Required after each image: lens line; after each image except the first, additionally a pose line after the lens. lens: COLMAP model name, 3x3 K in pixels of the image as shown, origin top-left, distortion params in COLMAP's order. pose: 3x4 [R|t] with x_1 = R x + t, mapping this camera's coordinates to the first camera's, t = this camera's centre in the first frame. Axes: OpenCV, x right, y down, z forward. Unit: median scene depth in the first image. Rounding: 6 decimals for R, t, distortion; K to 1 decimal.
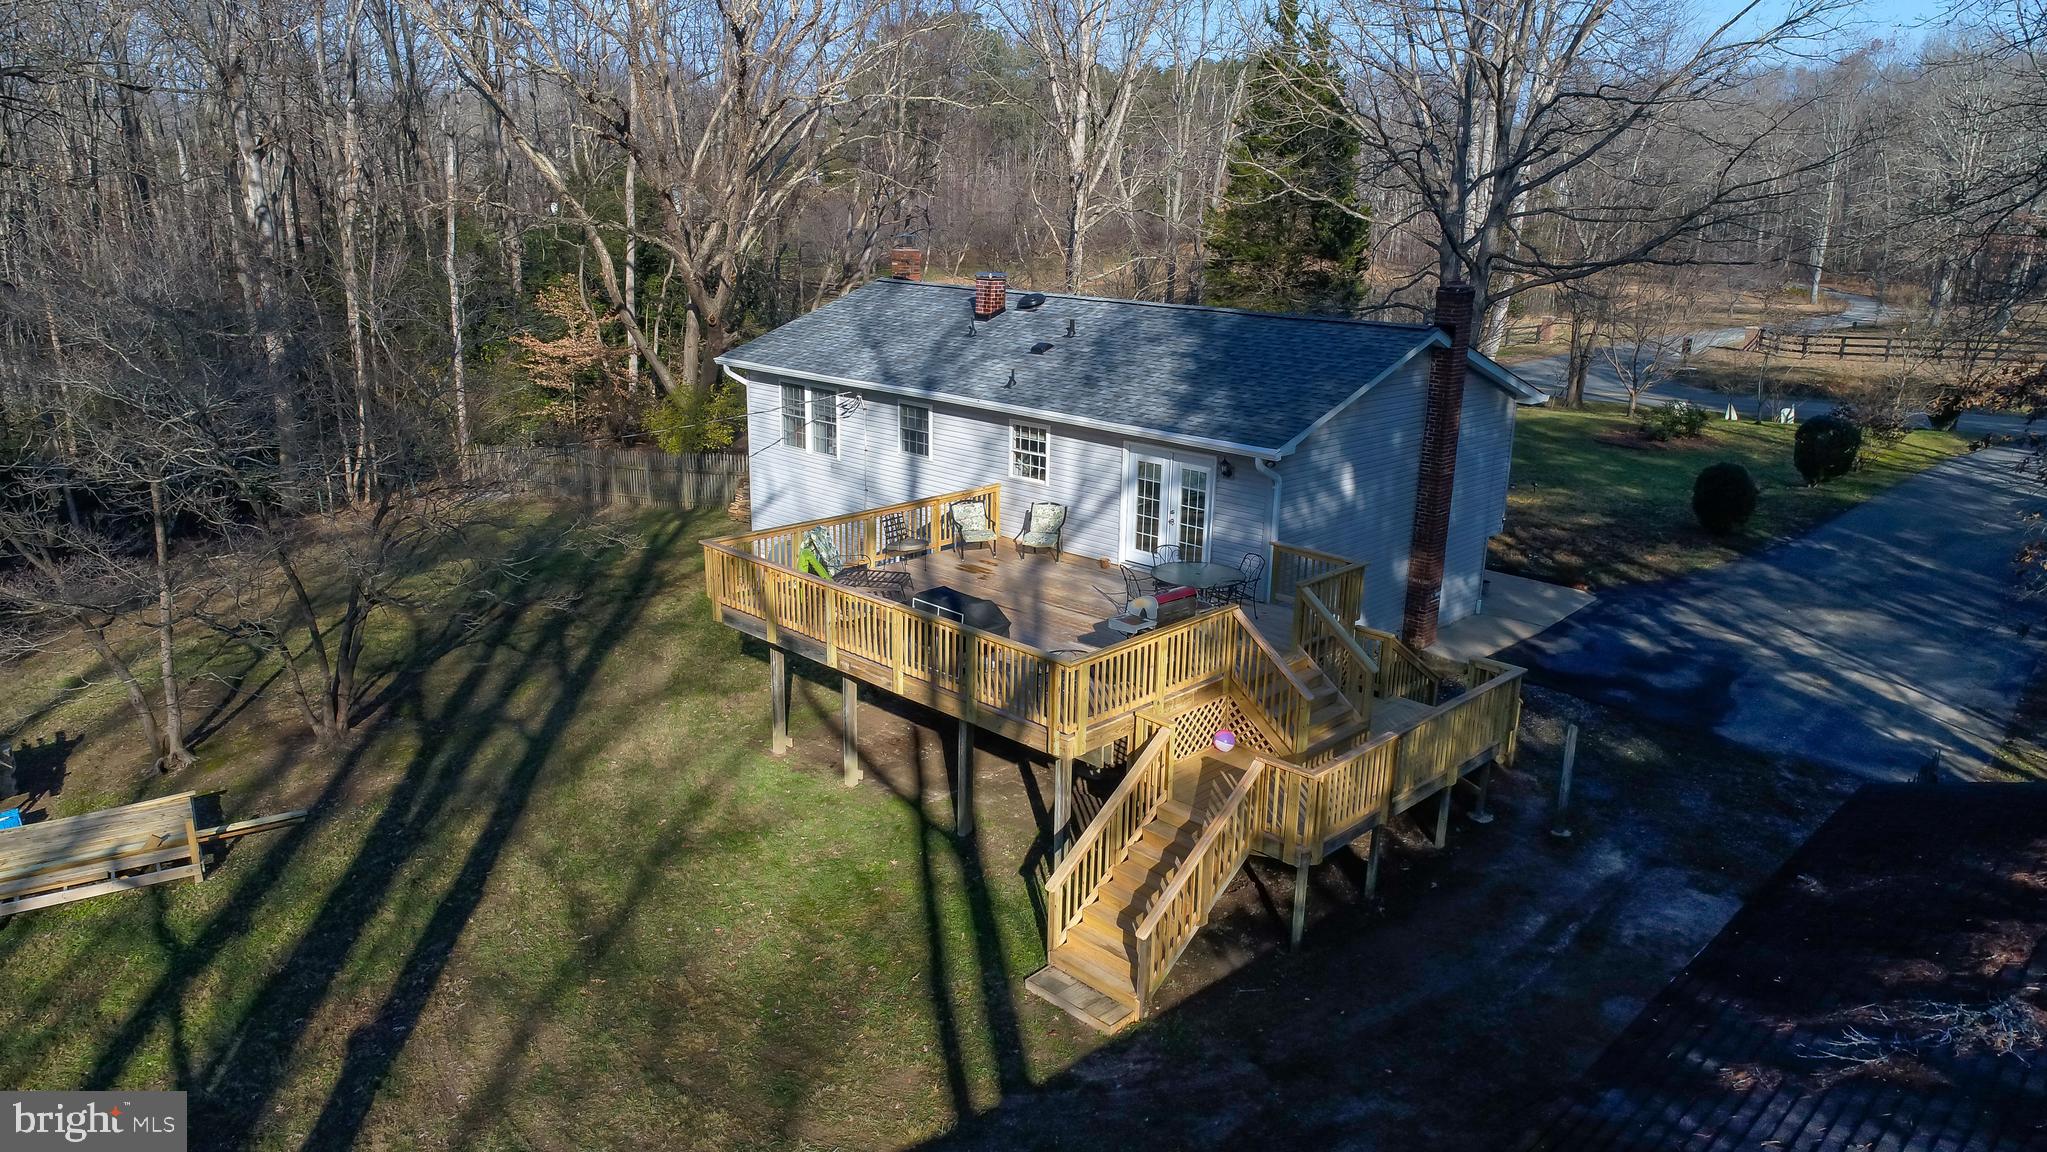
lens RADIAL K [[1389.7, 0, 1018.8], [0, 1389.7, 585.9], [0, 0, 1]] dist [0.001956, 0.002159]
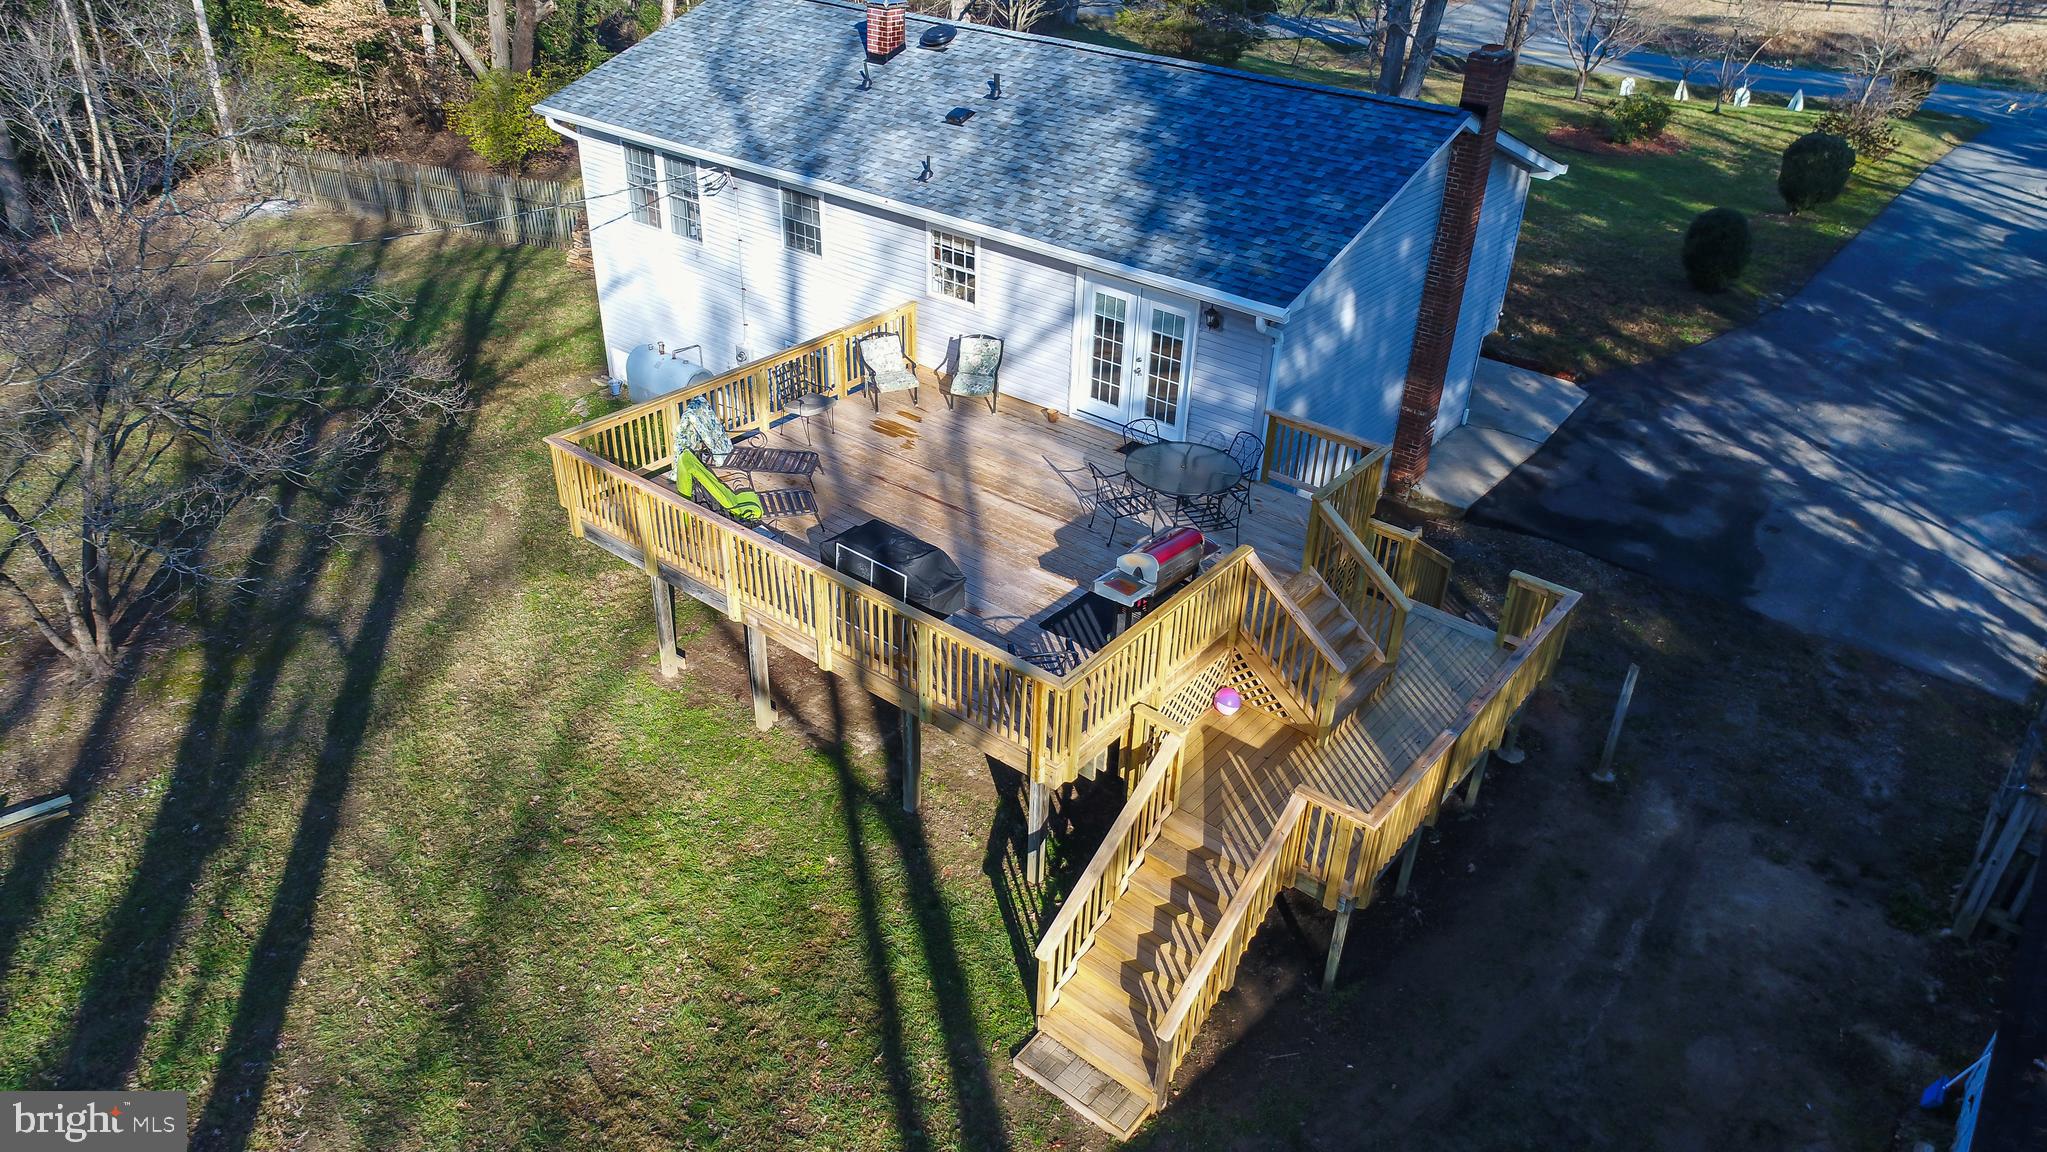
lens RADIAL K [[1389.7, 0, 1026.2], [0, 1389.7, 573.3], [0, 0, 1]] dist [0.001956, 0.002159]
pose [[0.994371, -0.038501, 0.098717, -0.038996], [0.011786, 0.966058, 0.258057, -0.141731], [-0.105301, -0.255441, 0.961073, 0.198388]]
